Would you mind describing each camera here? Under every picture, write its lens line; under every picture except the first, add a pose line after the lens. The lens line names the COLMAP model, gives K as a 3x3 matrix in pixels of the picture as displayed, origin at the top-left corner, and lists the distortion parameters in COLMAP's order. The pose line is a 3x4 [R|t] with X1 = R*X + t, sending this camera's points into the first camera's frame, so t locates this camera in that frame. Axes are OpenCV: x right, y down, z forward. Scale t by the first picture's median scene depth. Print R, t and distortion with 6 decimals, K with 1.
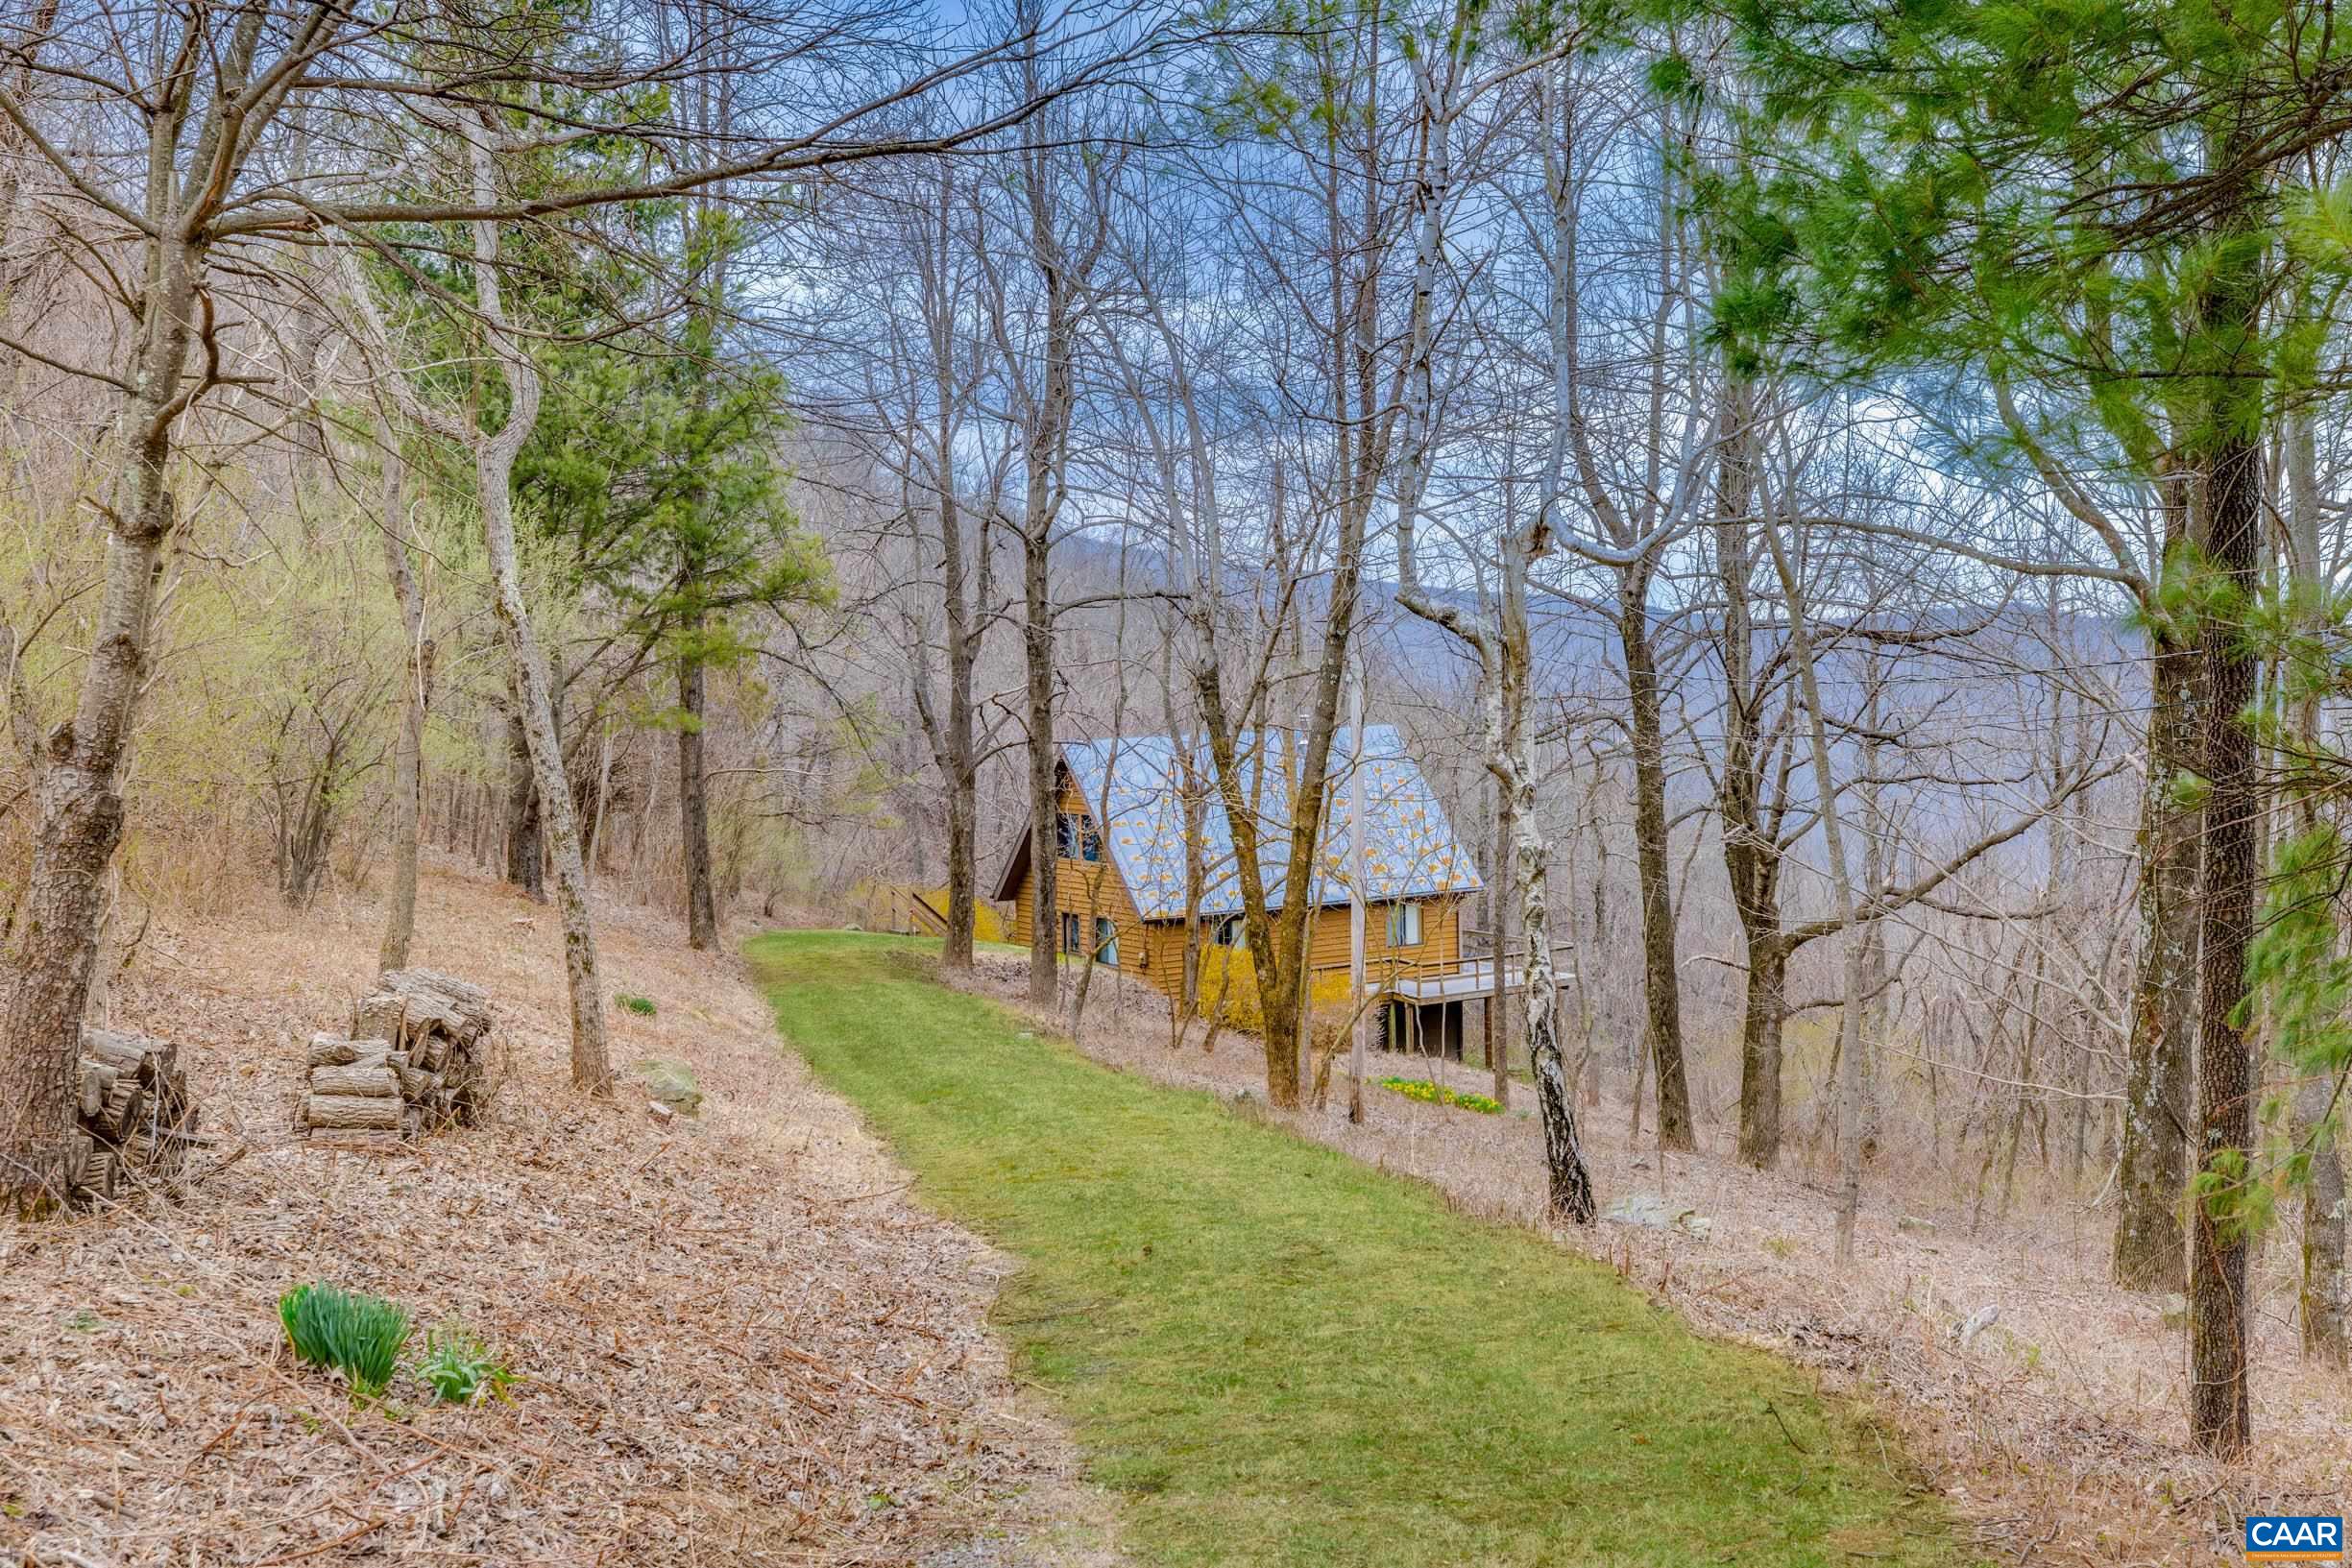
lens RADIAL K [[1345.1, 0, 1181.3], [0, 1345.1, 758.1], [0, 0, 1]] dist [0.002450, 0.000420]
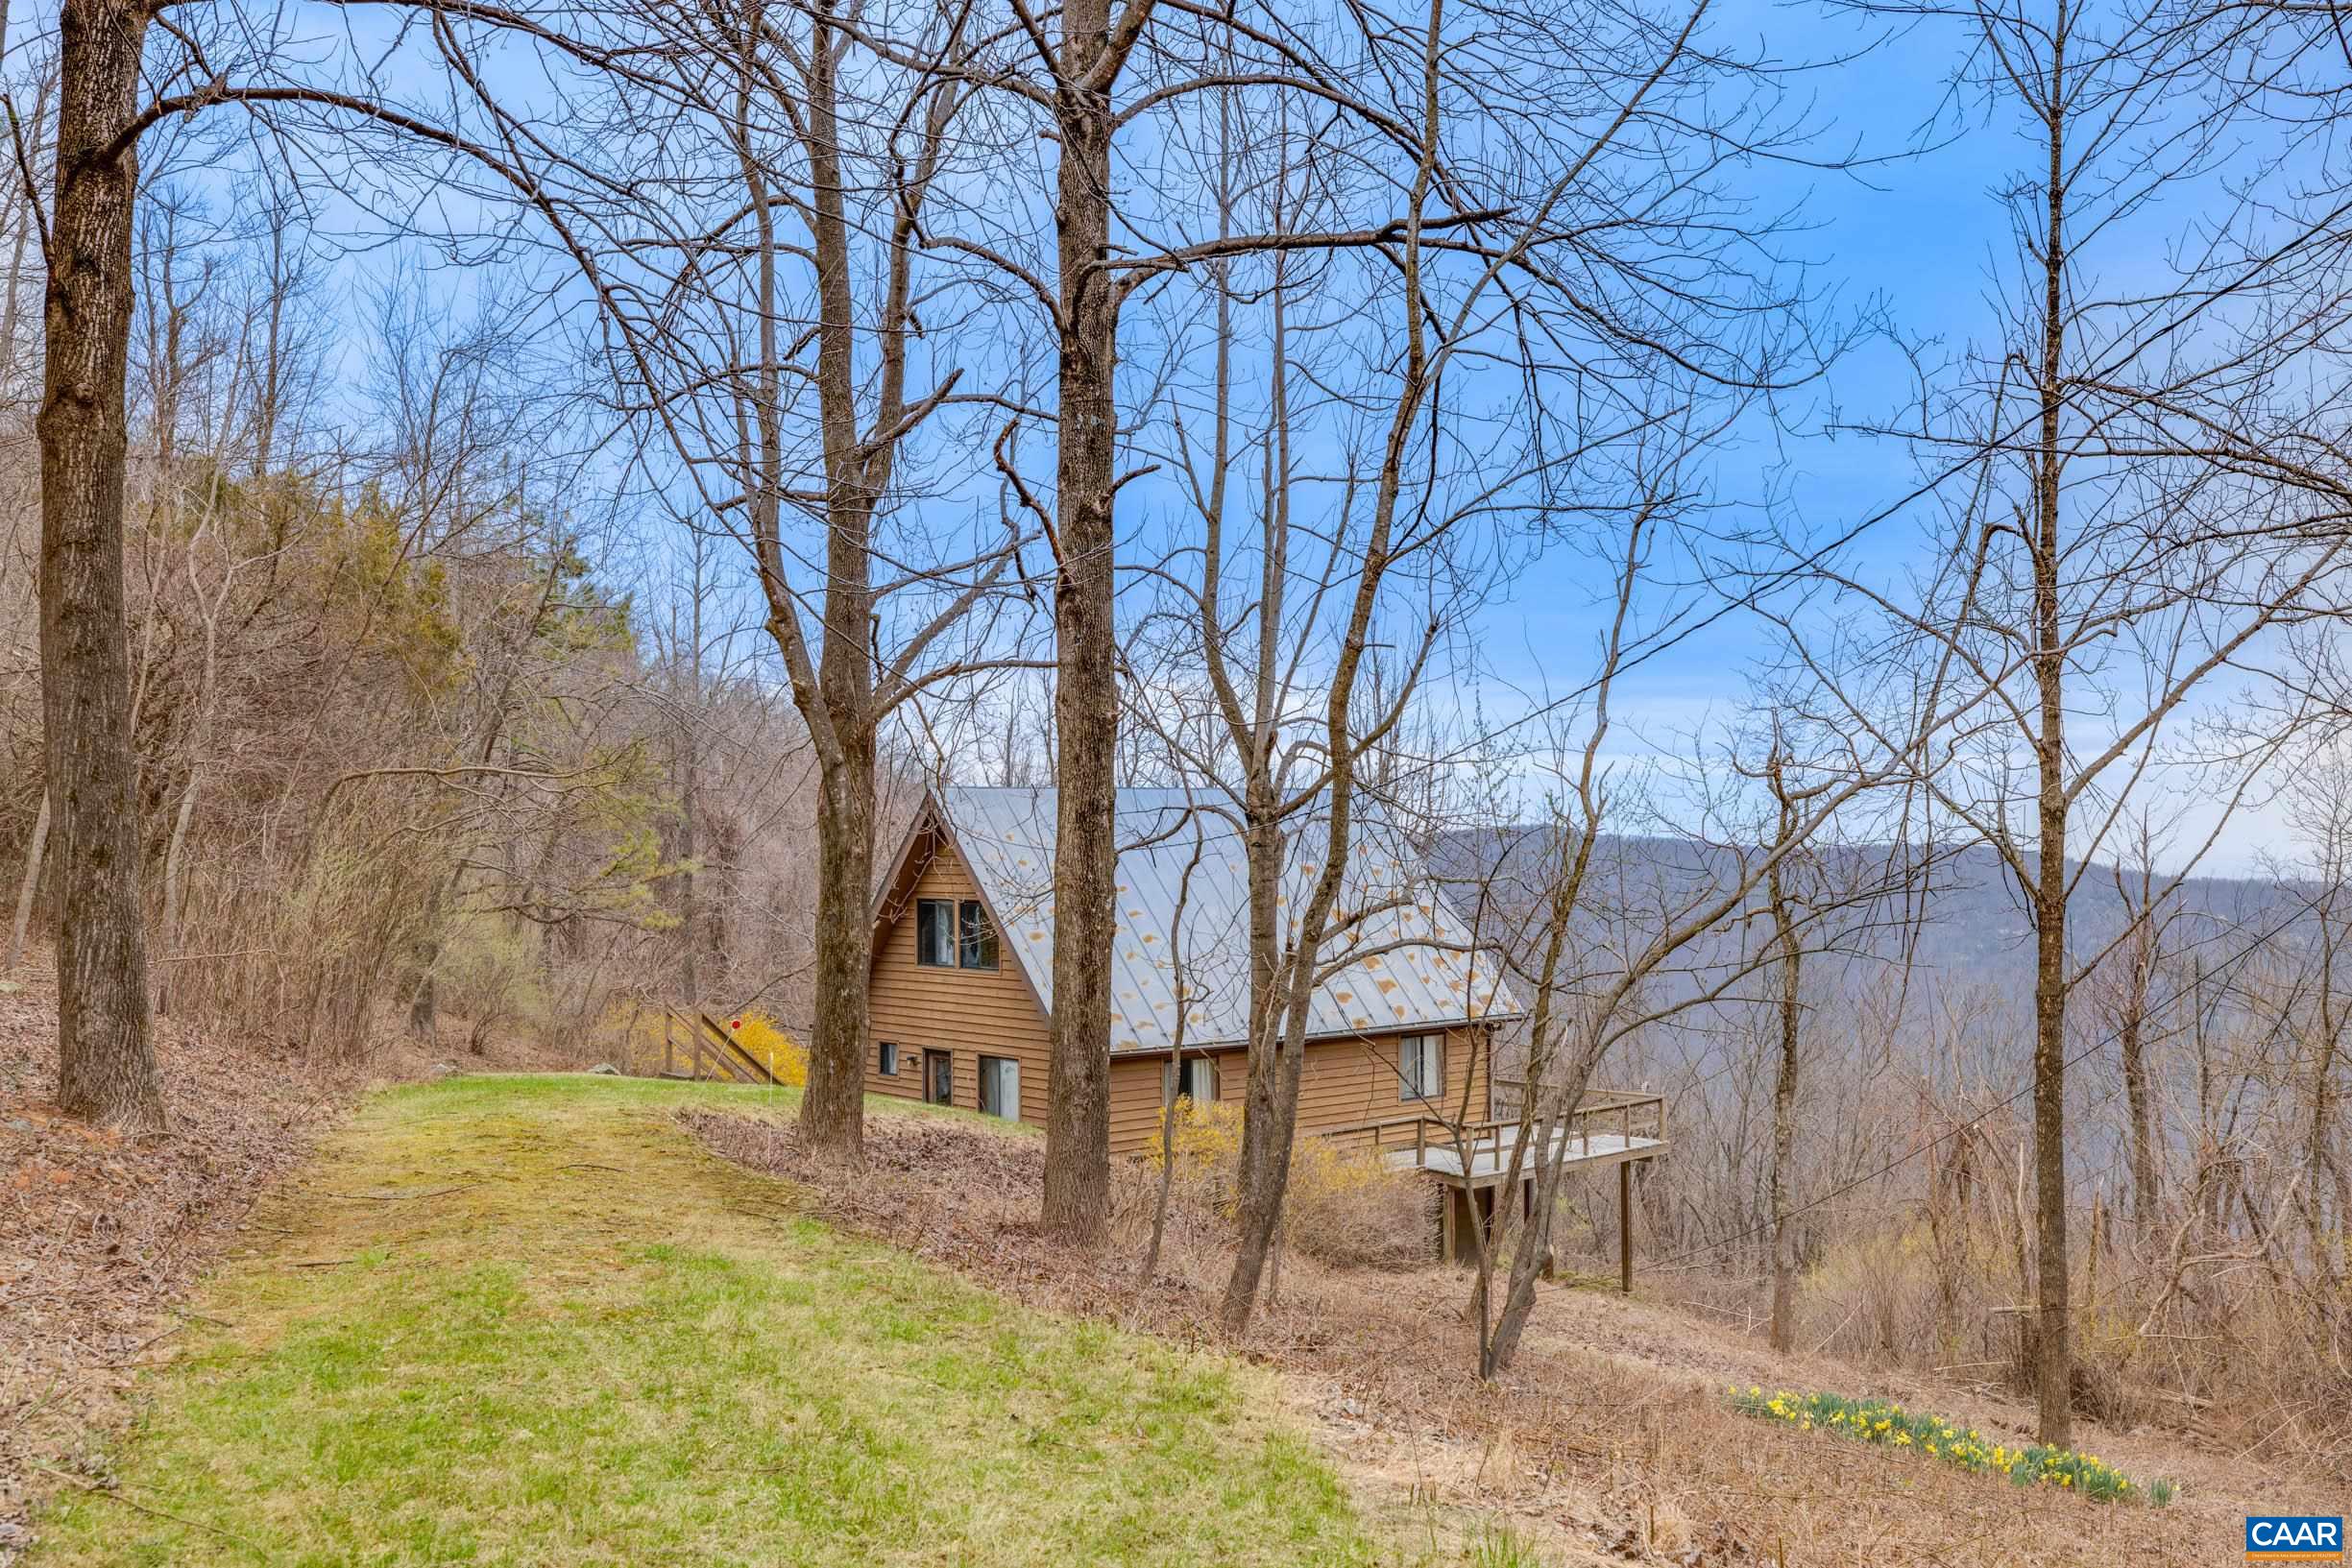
lens RADIAL K [[1797.1, 0, 1176.0], [0, 1797.1, 784.0], [0, 0, 1]] dist [-0.004658, -0.001127]
pose [[0.997722, 0.011387, 0.066491, -0.088396], [-0.009126, 0.999373, -0.034210, 0.048974], [-0.066838, 0.033526, 0.997200, 0.359528]]
